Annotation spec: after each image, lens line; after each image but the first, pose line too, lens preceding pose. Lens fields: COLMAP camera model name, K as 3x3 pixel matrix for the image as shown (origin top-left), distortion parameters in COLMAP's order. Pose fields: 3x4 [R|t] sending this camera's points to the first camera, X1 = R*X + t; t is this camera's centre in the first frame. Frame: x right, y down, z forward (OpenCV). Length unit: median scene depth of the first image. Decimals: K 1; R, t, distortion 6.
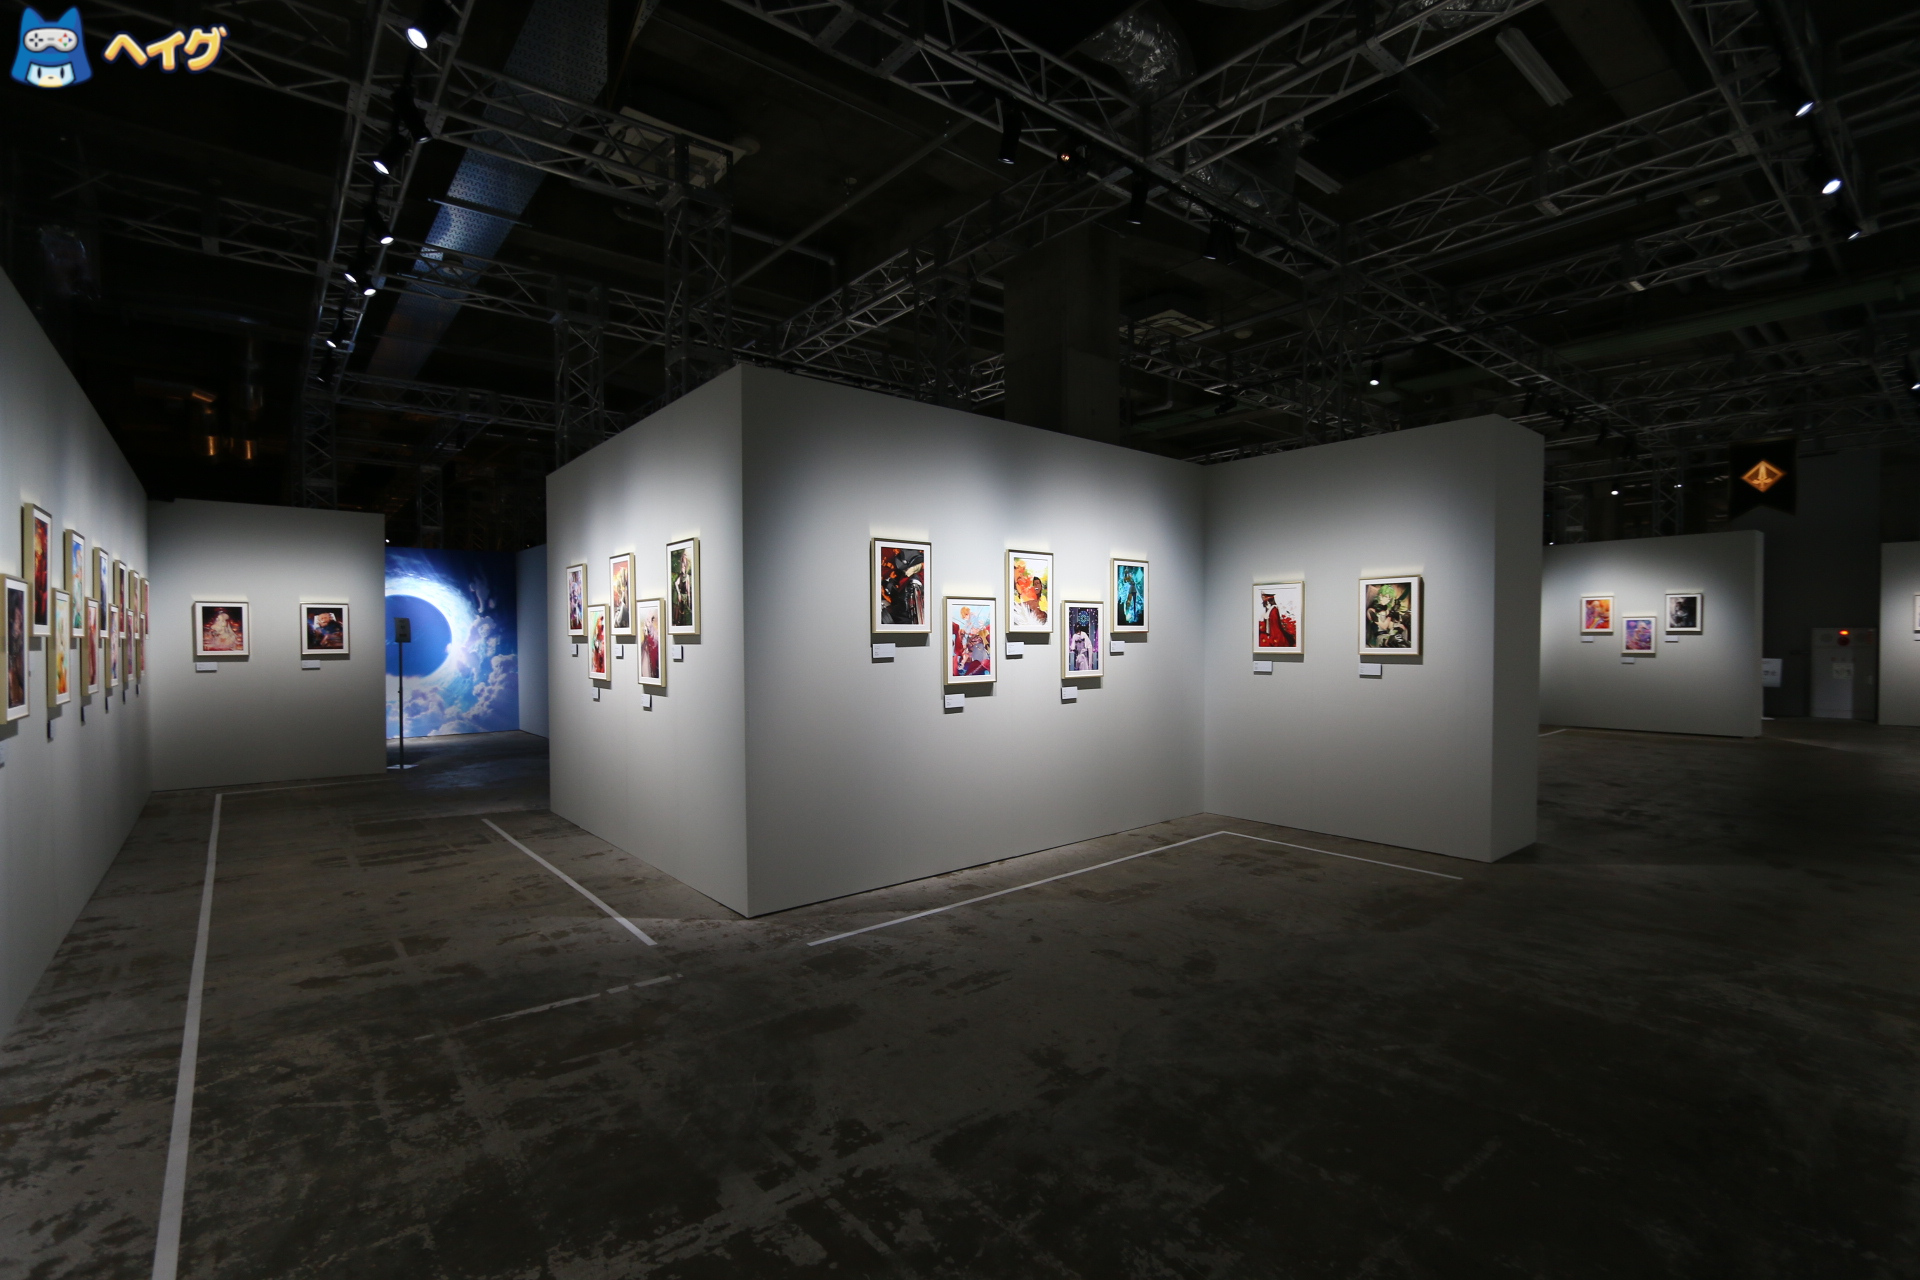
lens RADIAL K [[873.9, 0, 999.1], [0, 873.9, 660.4], [0, 0, 1]] dist [-0.017199, -0.000120]
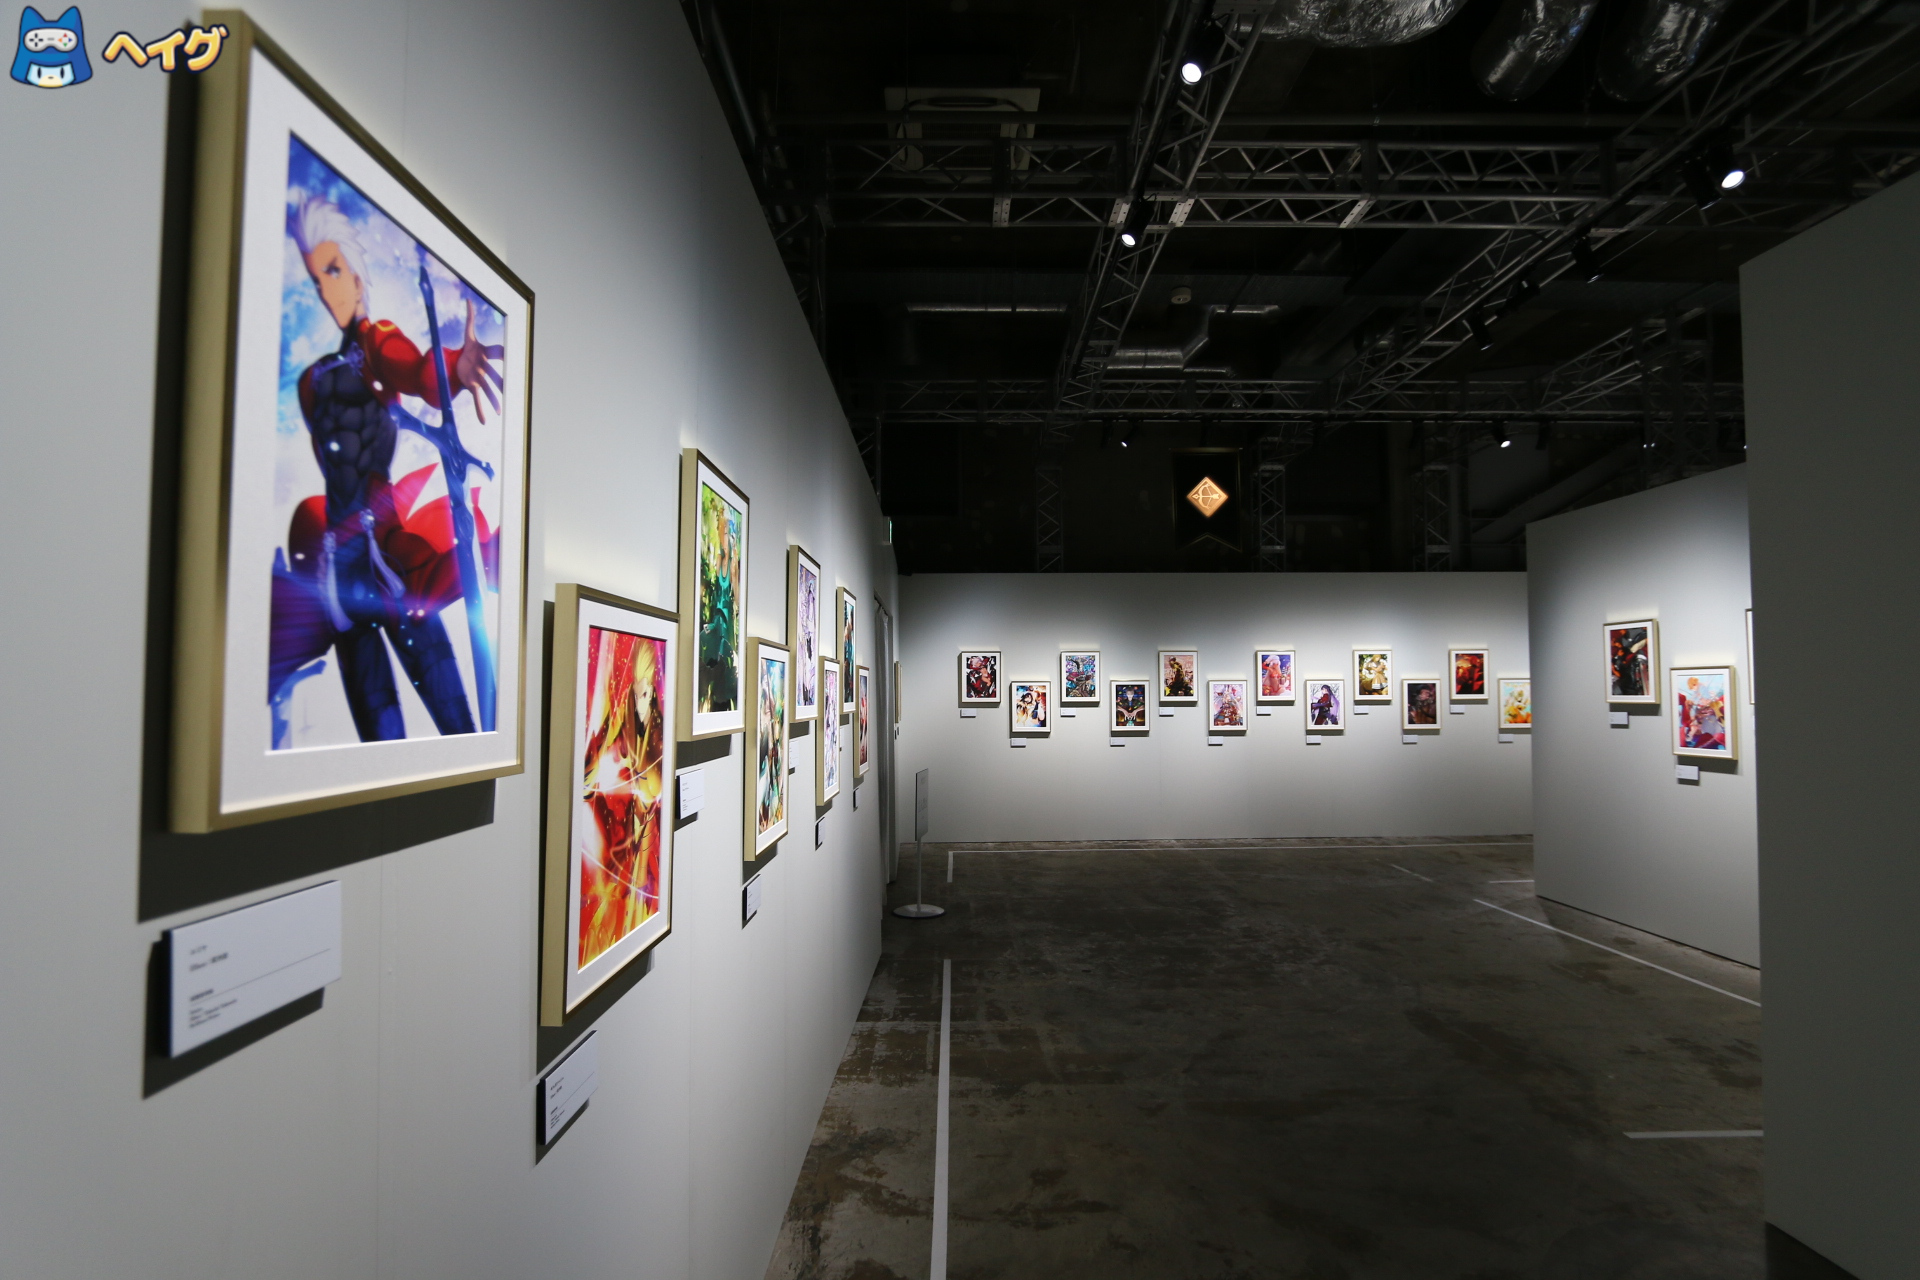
lens RADIAL K [[877.1, 0, 965.5], [0, 877.1, 660.3], [0, 0, 1]] dist [-0.011838, 0.000056]
pose [[-0.640580, -0.033764, -0.767149, 1.282422], [-0.030689, 0.999360, -0.018359, -0.039085], [0.767278, 0.011783, -0.641206, 1.044973]]
